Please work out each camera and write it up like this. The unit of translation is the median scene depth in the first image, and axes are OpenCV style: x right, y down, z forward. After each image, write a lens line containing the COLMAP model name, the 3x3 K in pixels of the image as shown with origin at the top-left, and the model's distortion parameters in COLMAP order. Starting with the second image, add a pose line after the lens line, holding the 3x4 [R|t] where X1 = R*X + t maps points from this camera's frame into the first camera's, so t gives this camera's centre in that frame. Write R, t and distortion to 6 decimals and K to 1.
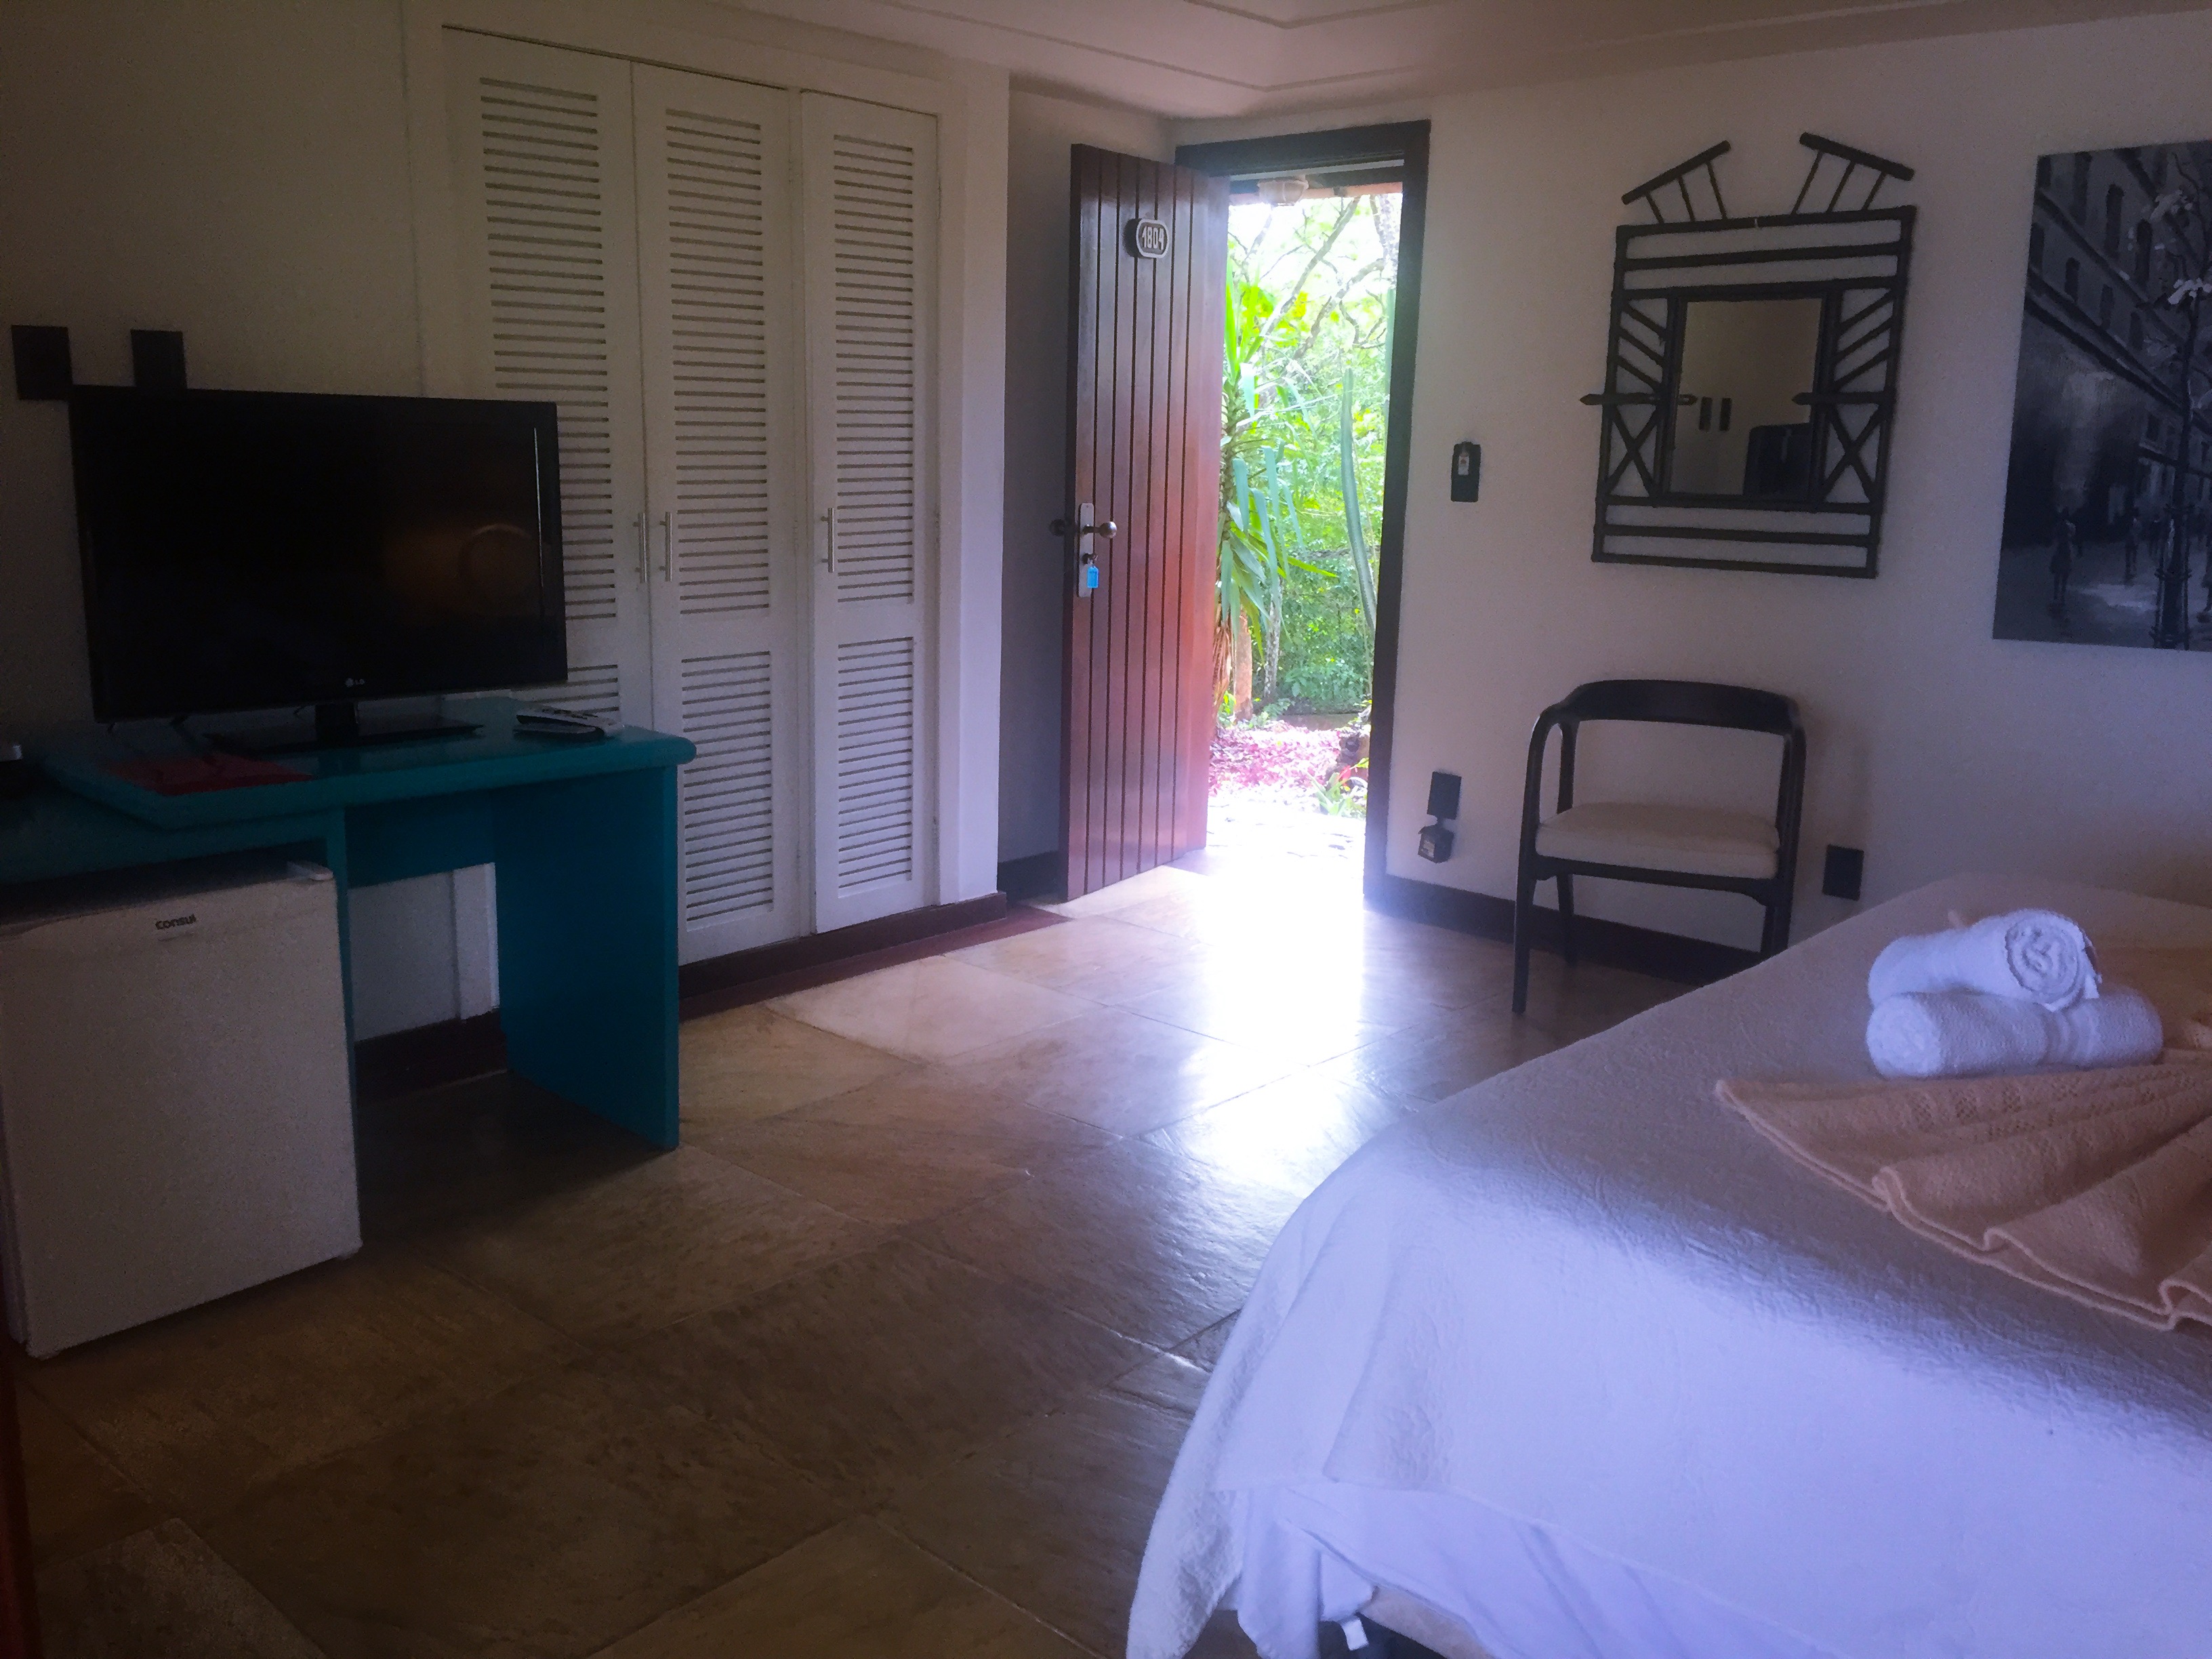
lens RADIAL K [[1891.4, 0, 1153.4], [0, 1891.4, 842.8], [0, 0, 1]] dist [0.071207, -0.092020]
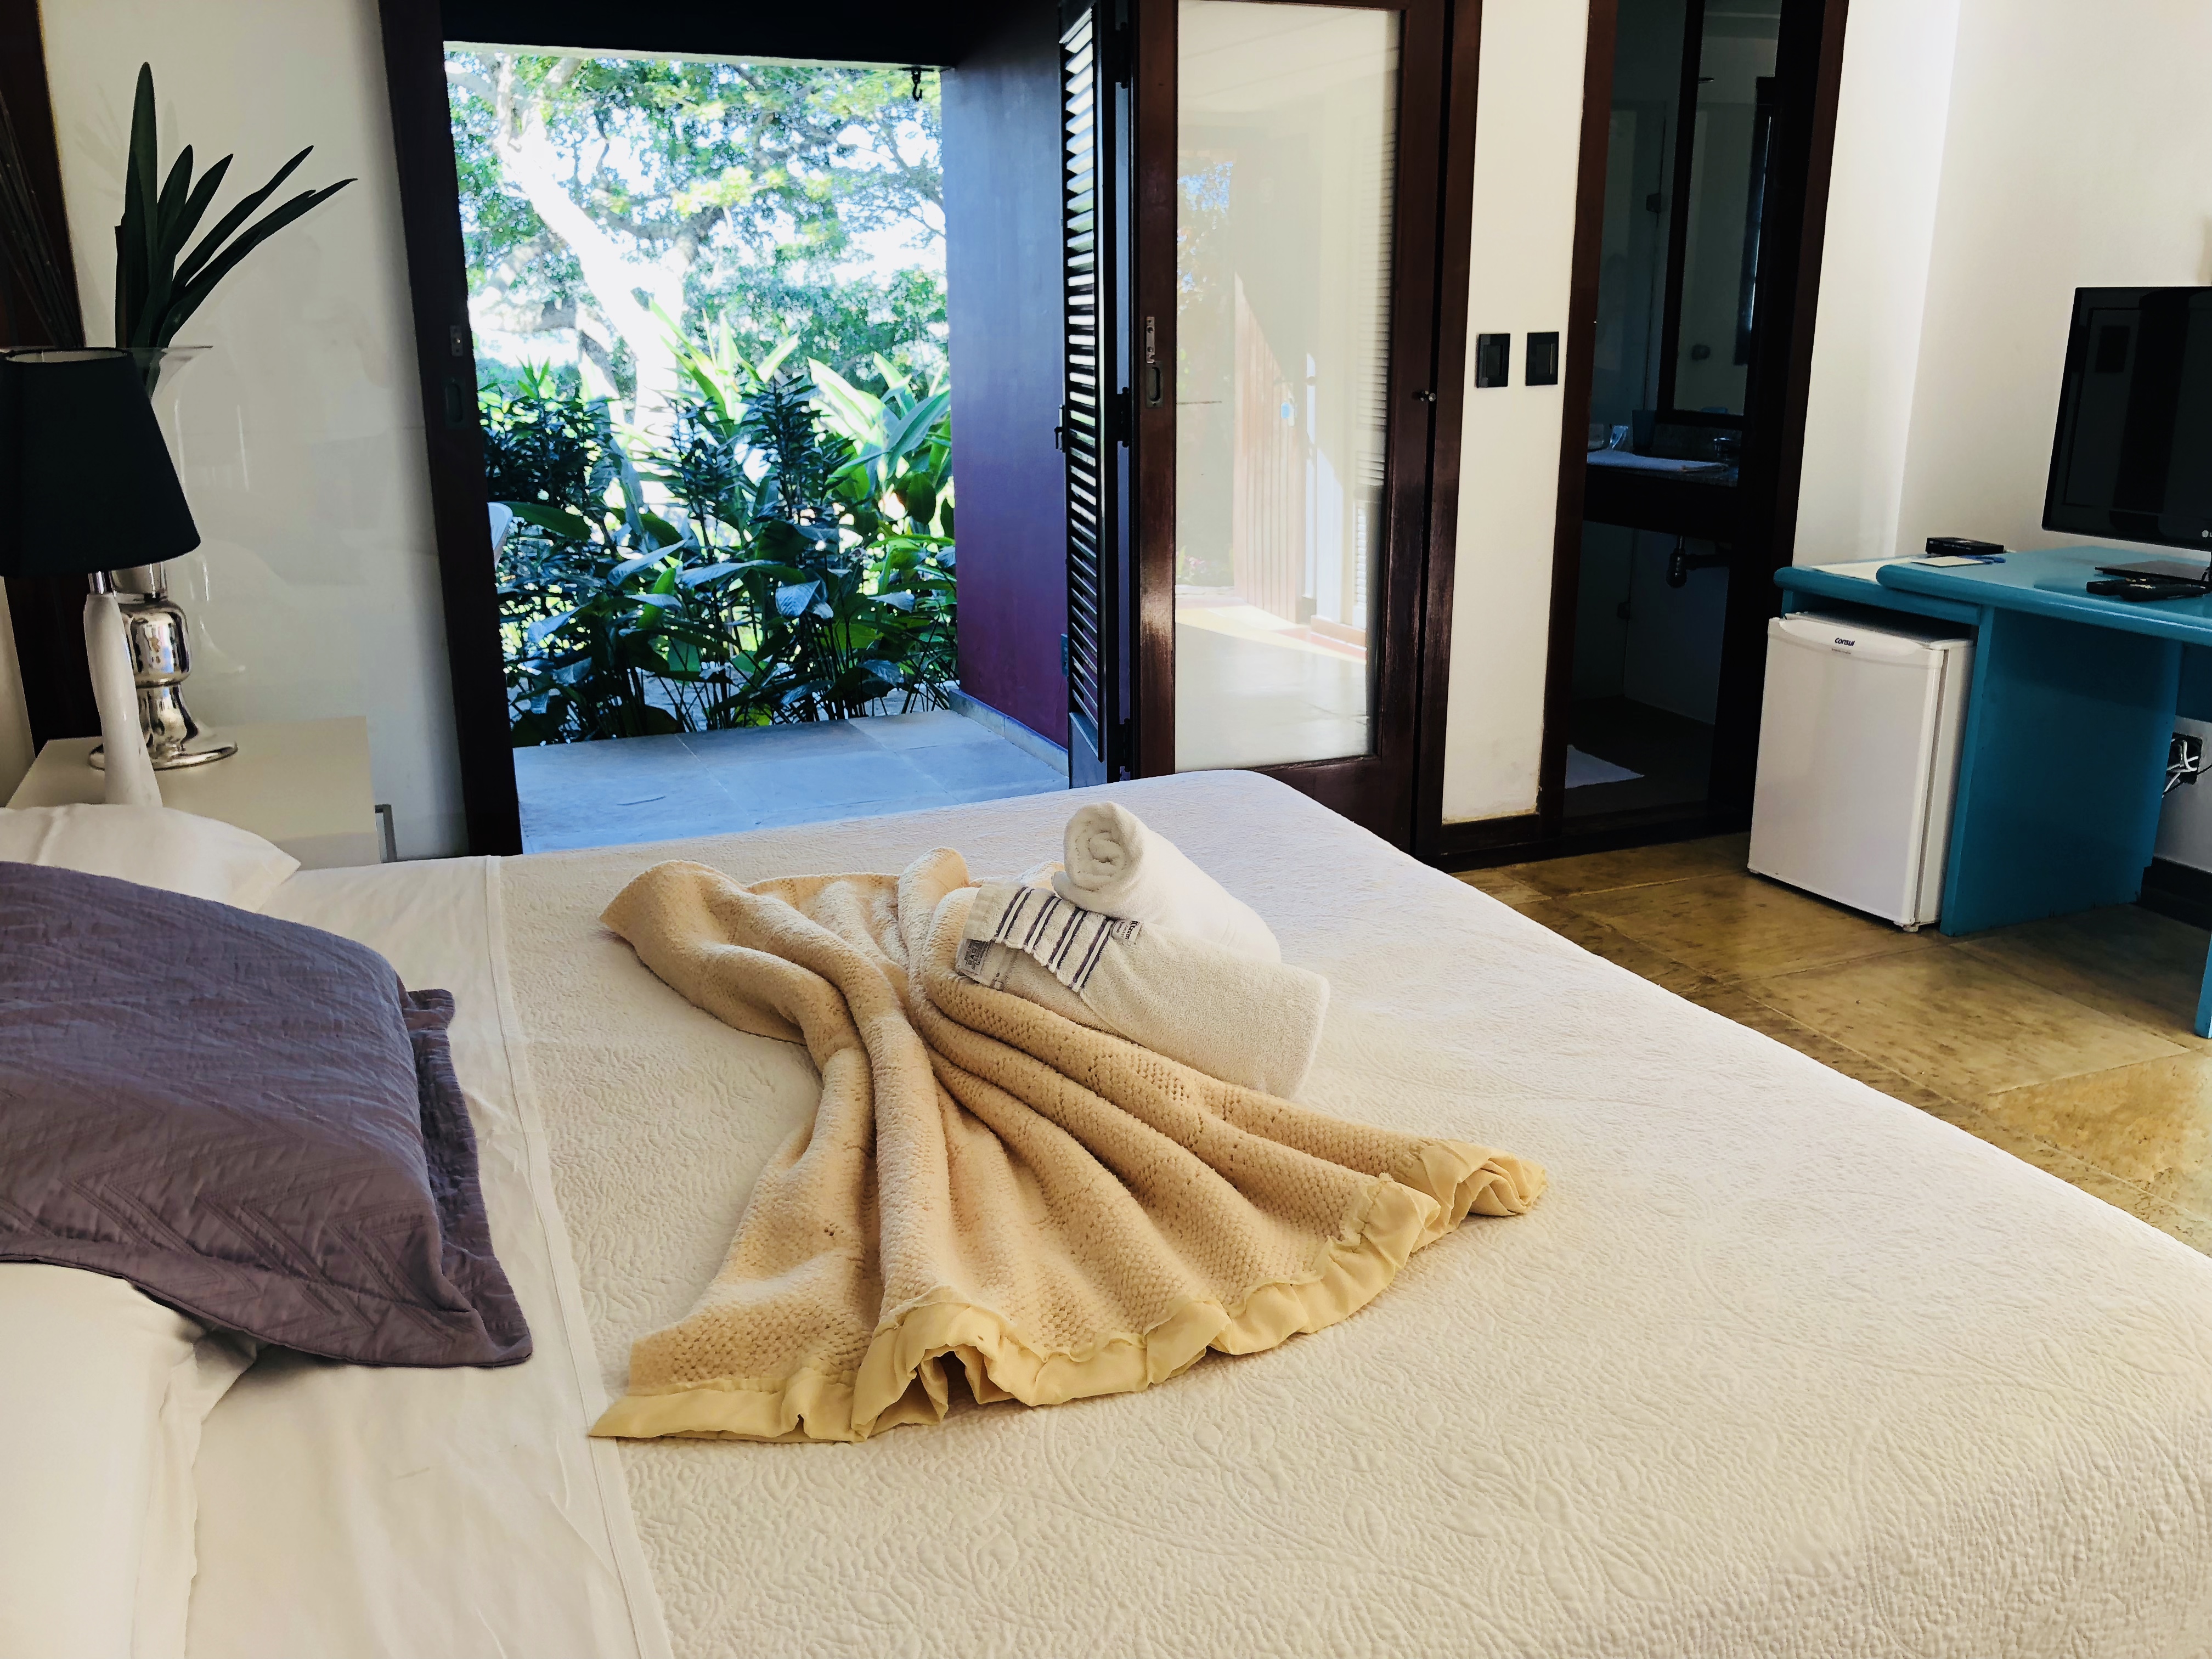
lens RADIAL K [[1802.0, 0, 1095.1], [0, 1802.0, 819.8], [0, 0, 1]] dist [0.029845, -0.009192]
pose [[-0.455143, 0.240052, -0.857450, 0.666021], [-0.183693, 0.916945, 0.354215, -0.148435], [0.871264, 0.318726, -0.373245, 0.687492]]
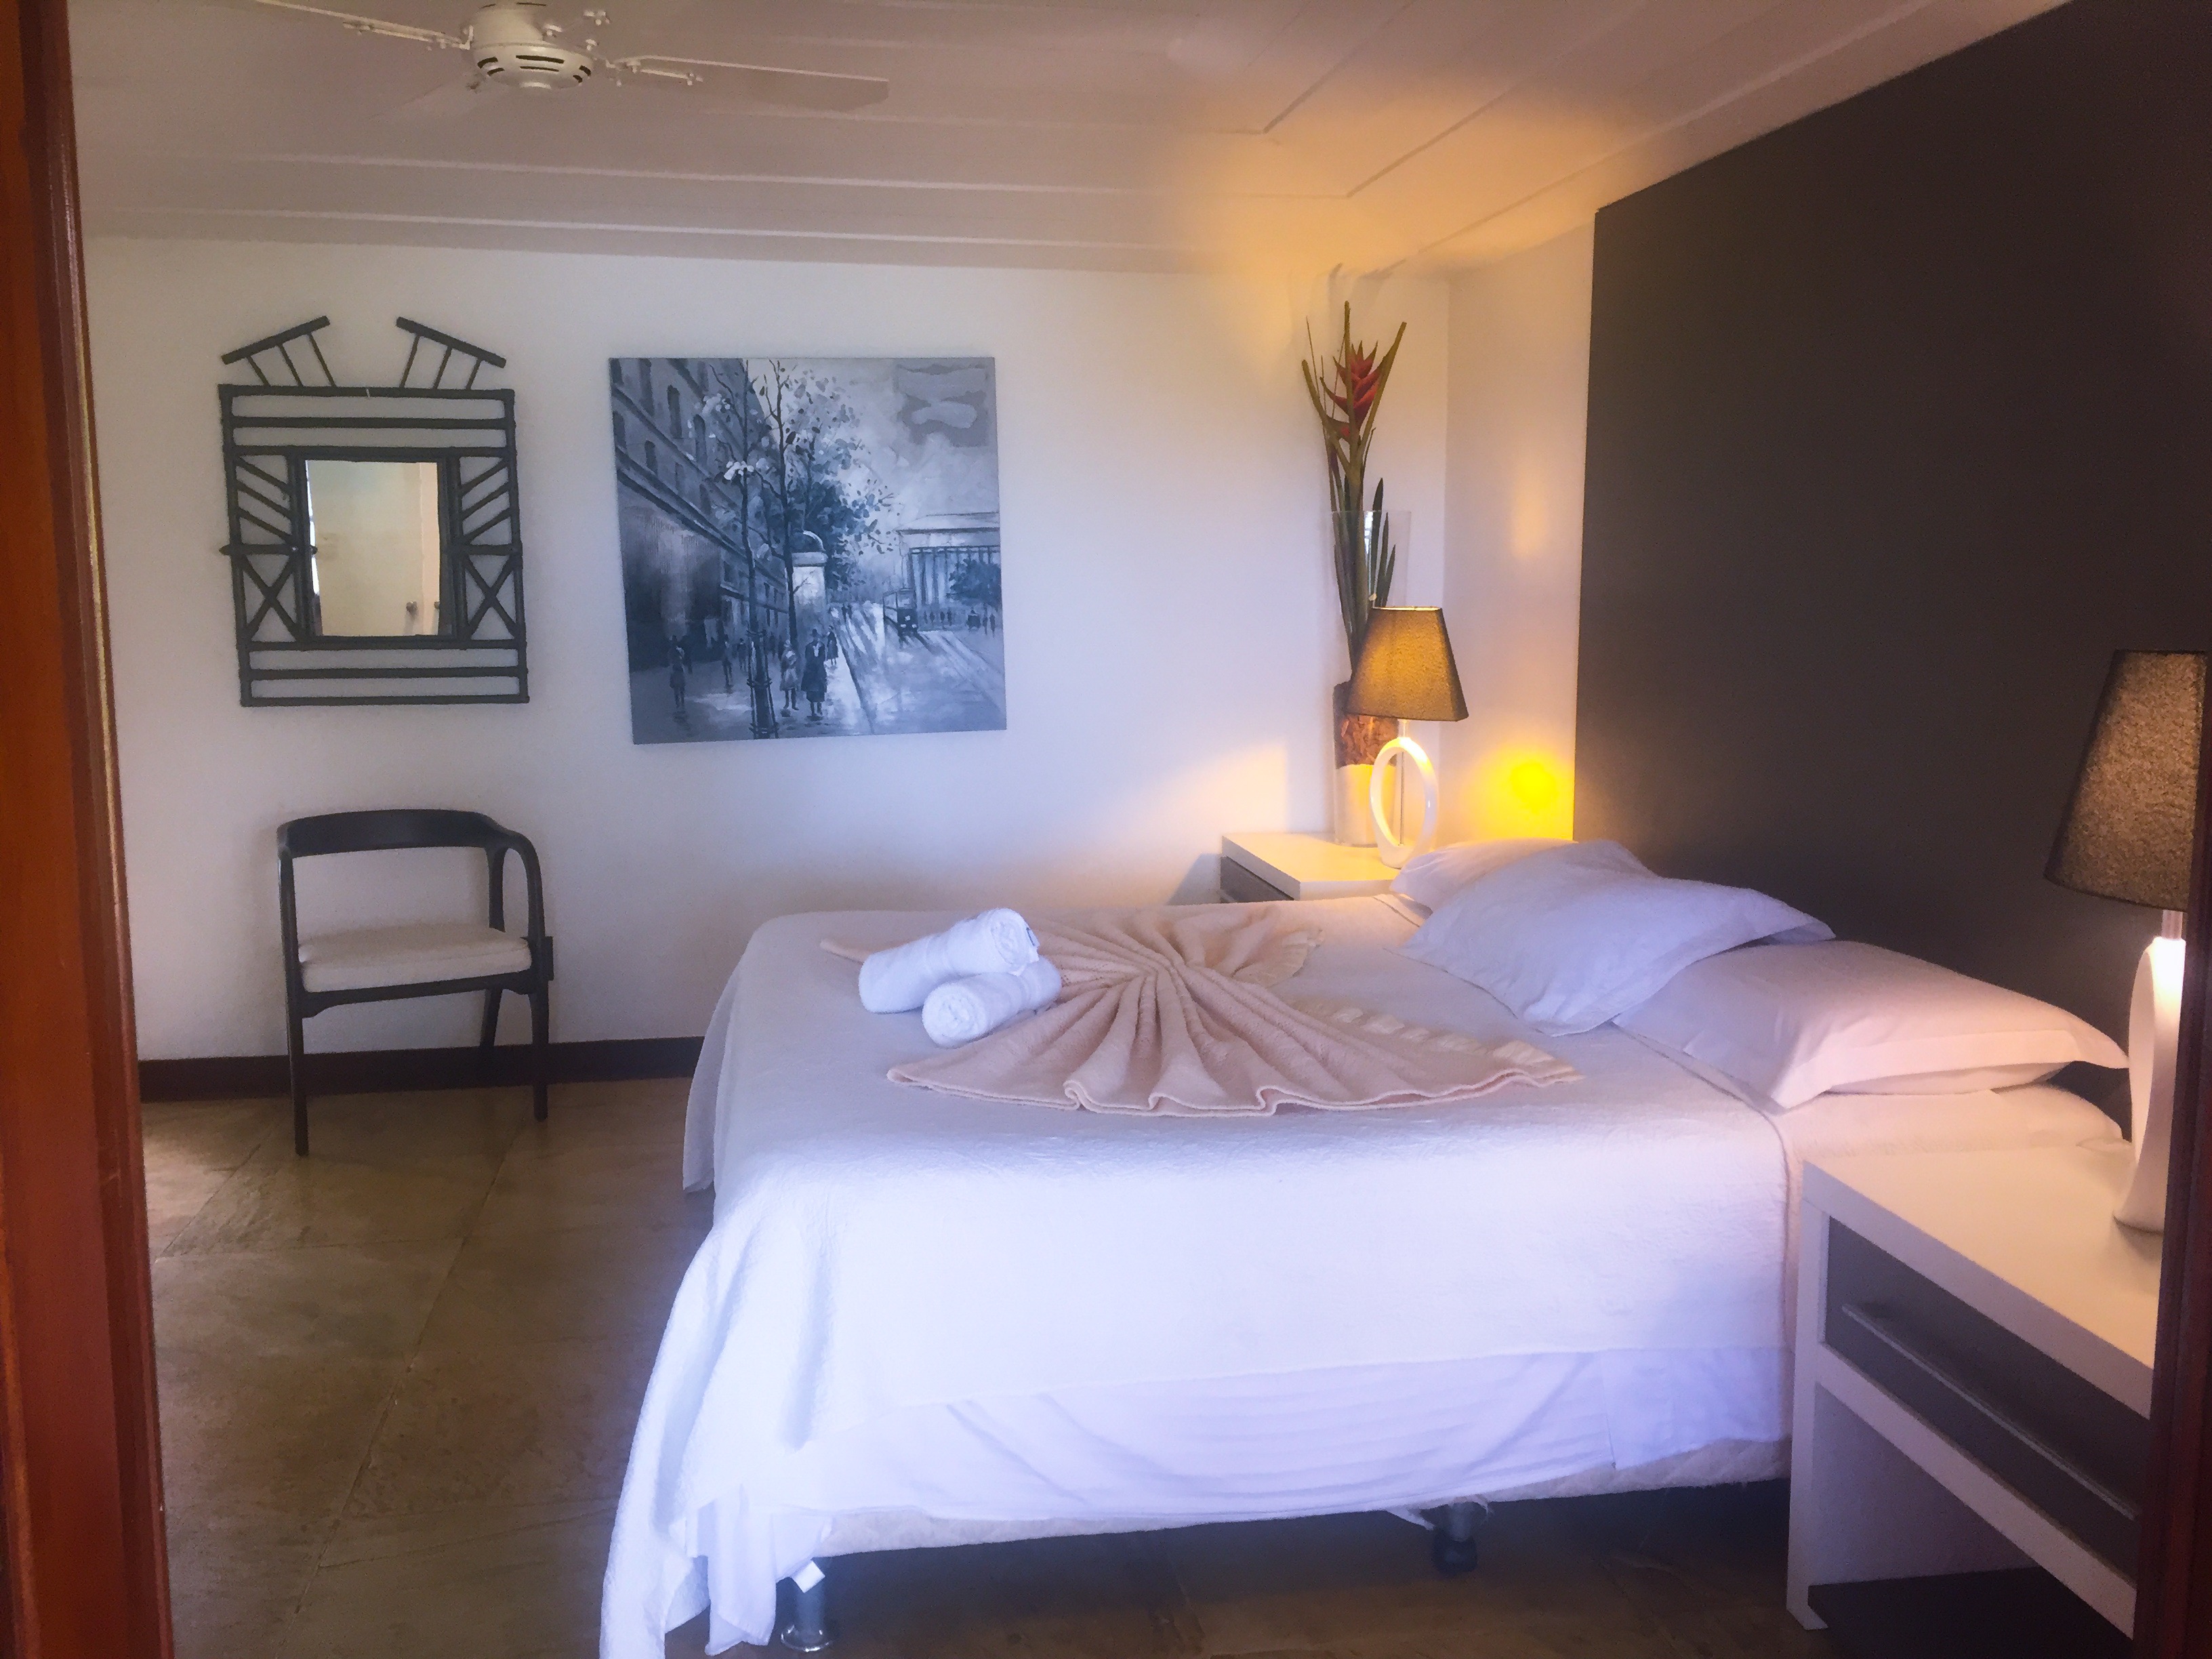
lens RADIAL K [[1891.4, 0, 1110.0], [0, 1891.4, 841.0], [0, 0, 1]] dist [0.071207, -0.092020]
pose [[0.607954, -0.131721, 0.782970, -0.333040], [0.183598, 0.982738, 0.022769, -0.018009], [-0.772453, 0.129909, 0.621643, 0.020420]]
